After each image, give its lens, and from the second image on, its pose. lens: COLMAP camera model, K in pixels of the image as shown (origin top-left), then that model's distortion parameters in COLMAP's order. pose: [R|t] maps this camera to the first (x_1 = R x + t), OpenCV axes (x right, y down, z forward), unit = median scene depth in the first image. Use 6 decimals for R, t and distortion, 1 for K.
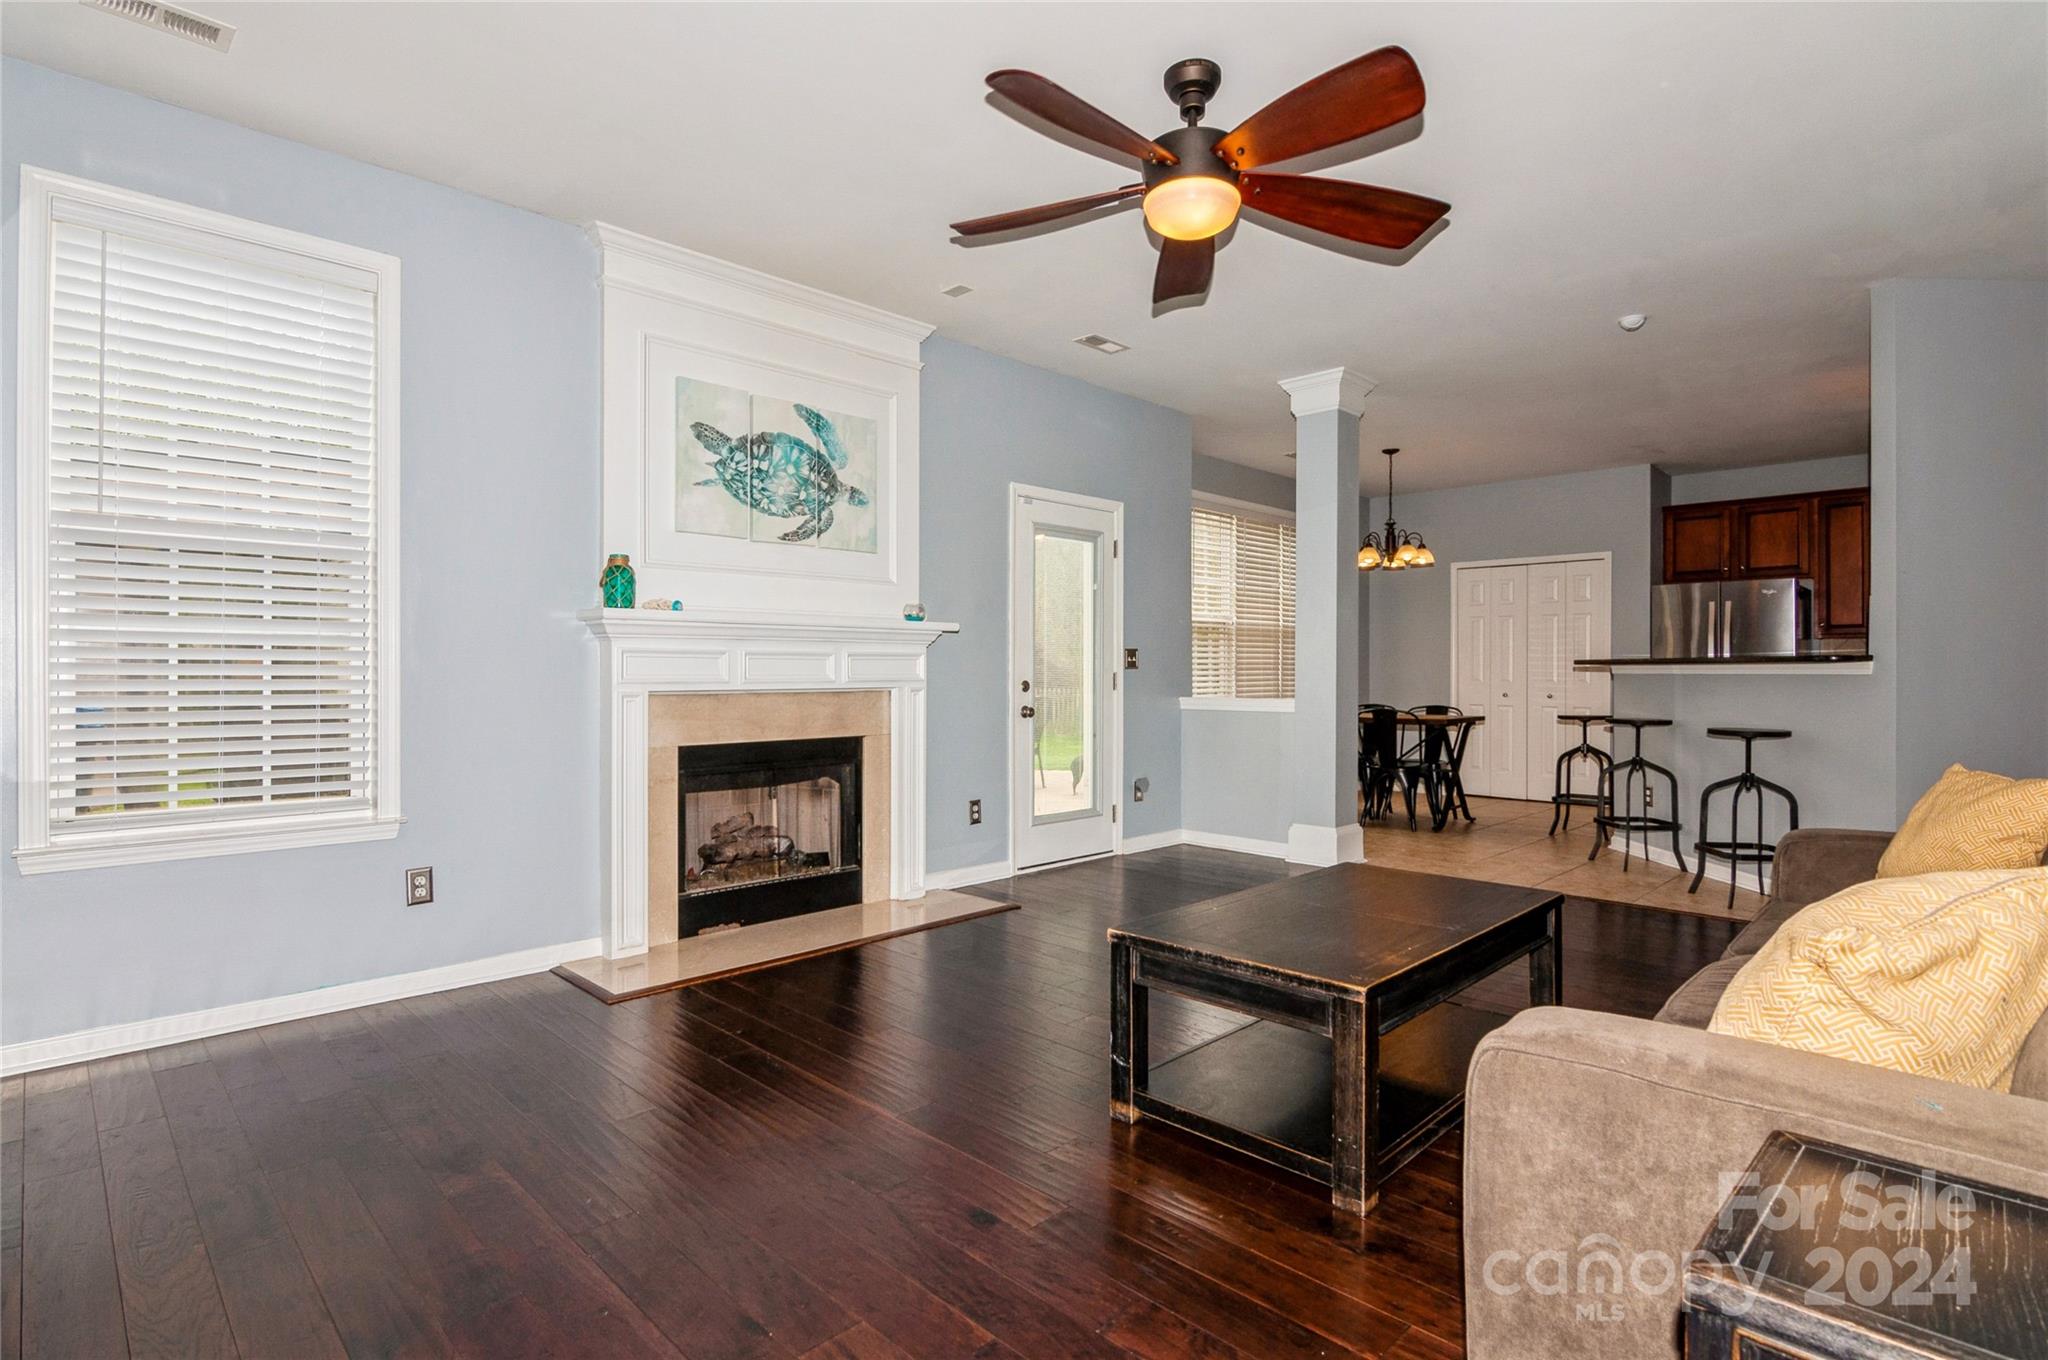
lens RADIAL K [[992.5, 0, 1024.0], [0, 992.5, 680.0], [0, 0, 1]] dist [-0.002326, -0.000447]
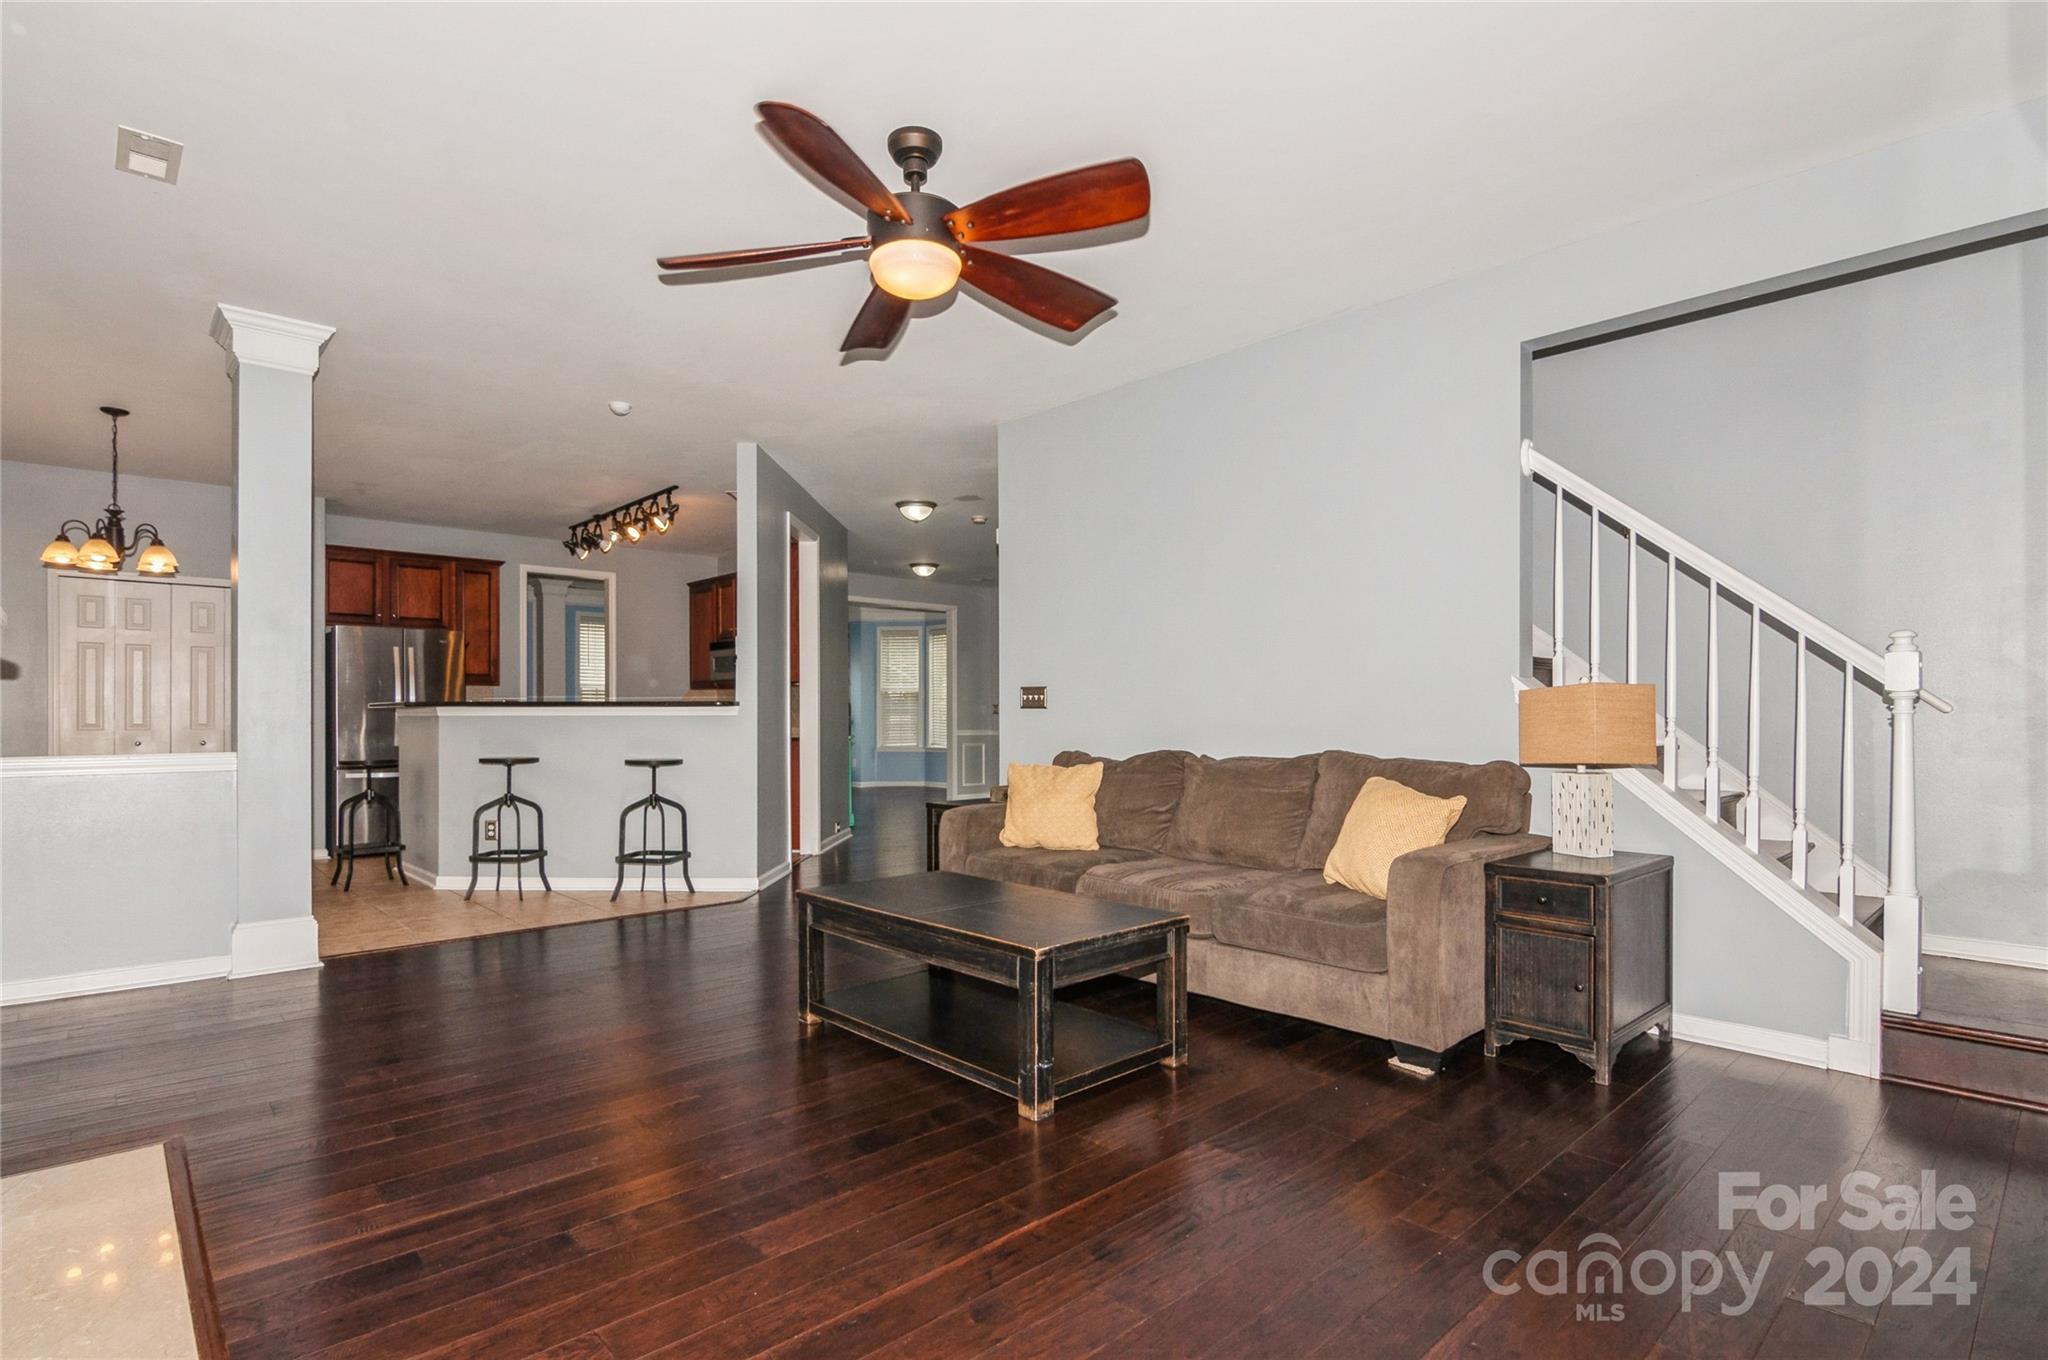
lens RADIAL K [[993.3, 0, 1017.4], [0, 993.3, 715.1], [0, 0, 1]] dist [-0.022406, -0.000184]
pose [[0.039429, -0.001198, 0.999222, -0.426220], [0.009304, 0.999956, 0.000832, -0.002586], [-0.999179, 0.009264, 0.039438, 0.417784]]
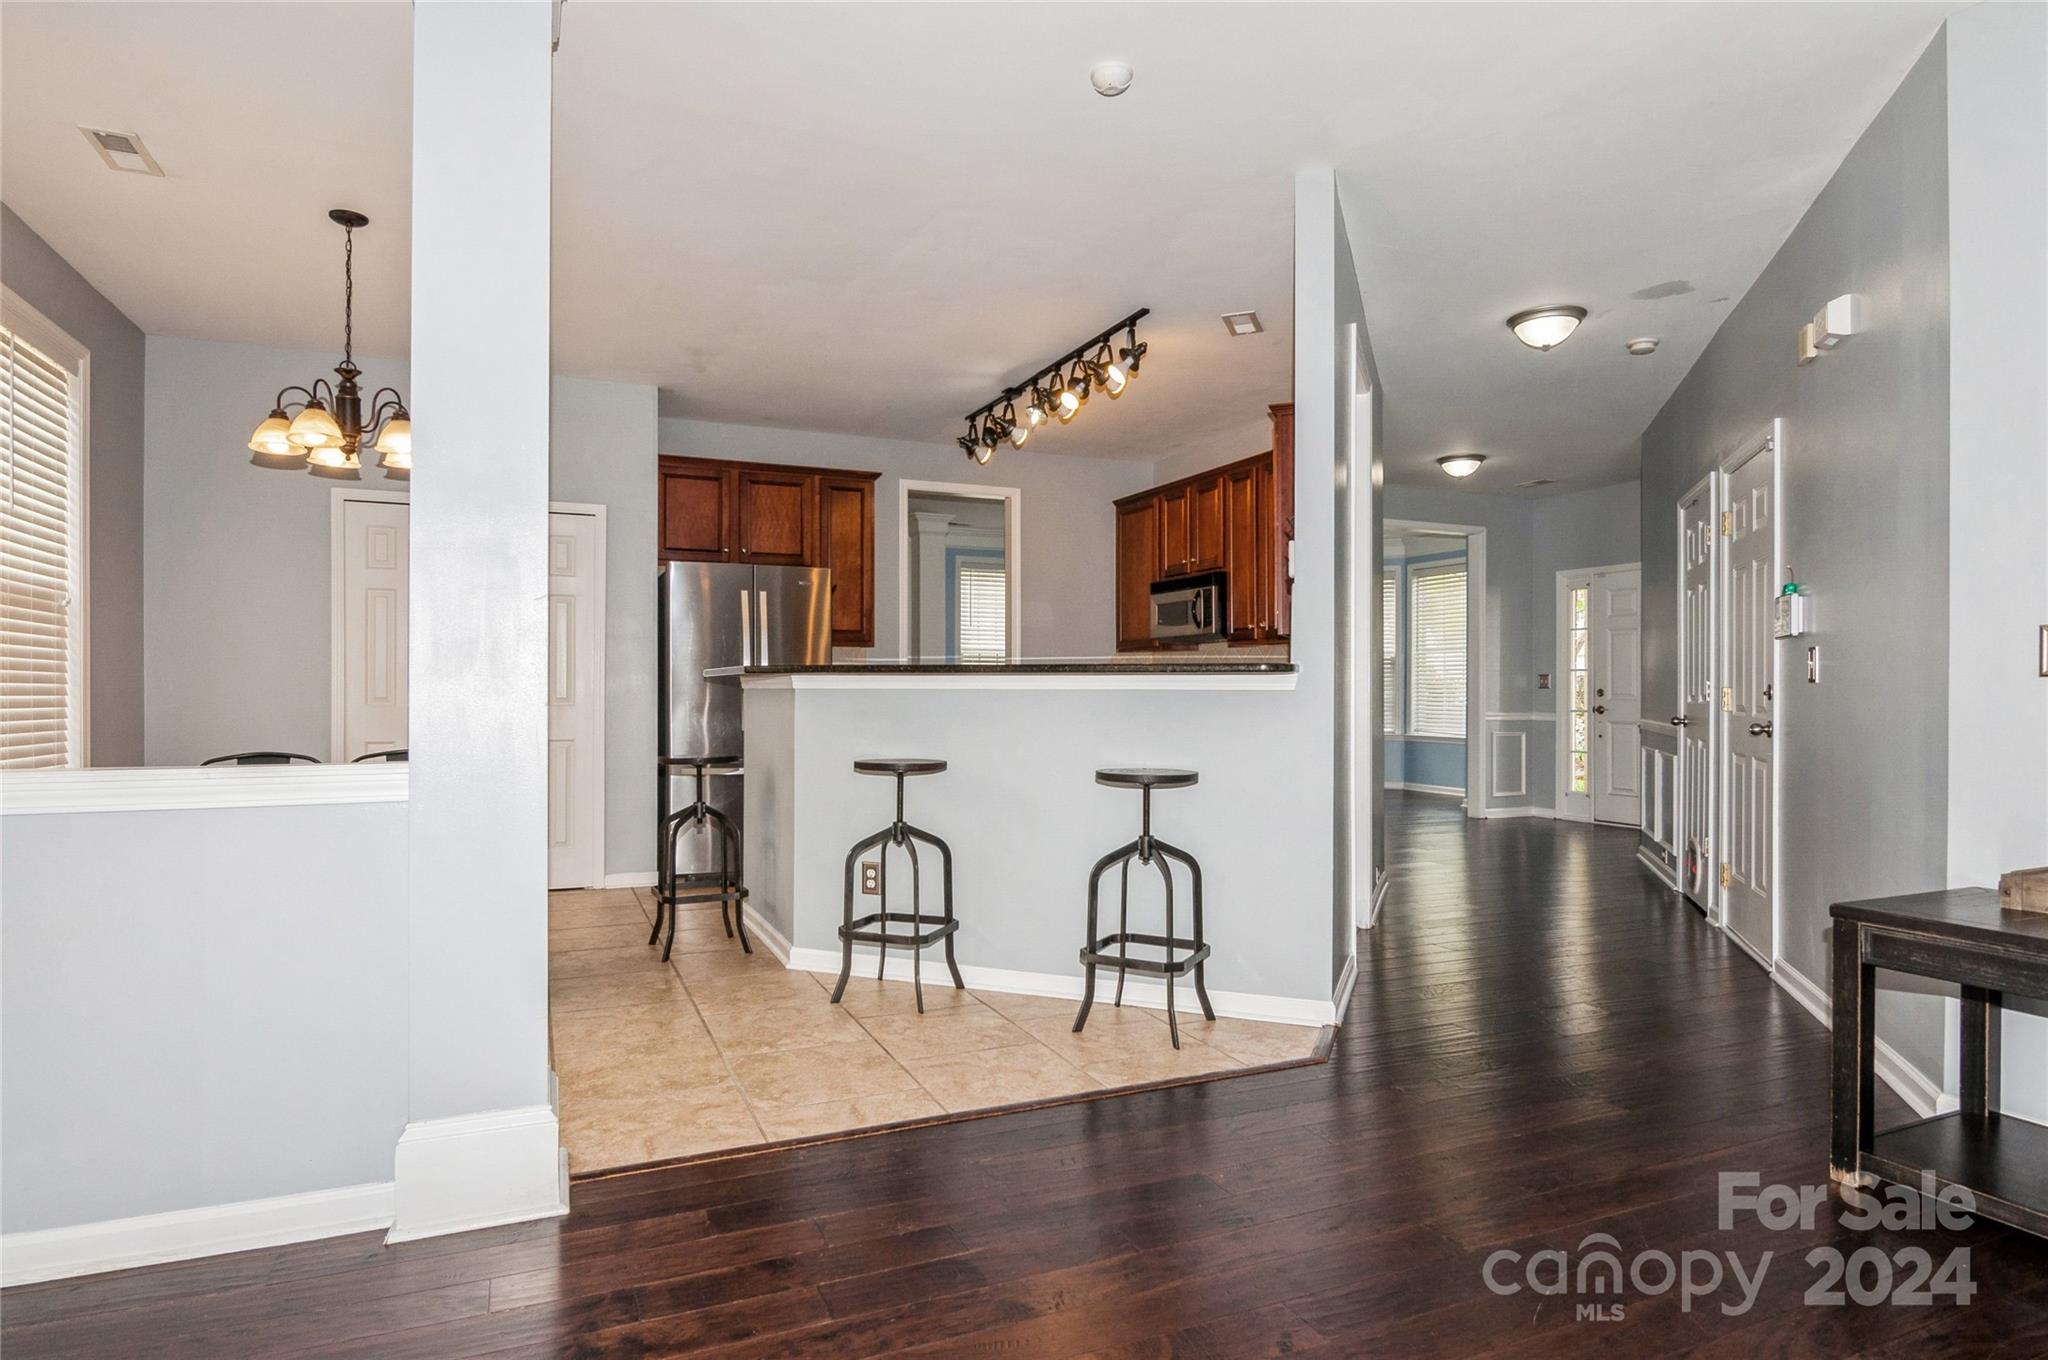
lens RADIAL K [[1114.0, 0, 1019.3], [0, 1114.0, 700.5], [0, 0, 1]] dist [-0.025052, -0.000385]
pose [[0.371383, -0.010825, 0.928417, -0.000746], [0.004829, 0.999941, 0.009727, -0.005458], [-0.928467, 0.000871, 0.371413, 0.681843]]
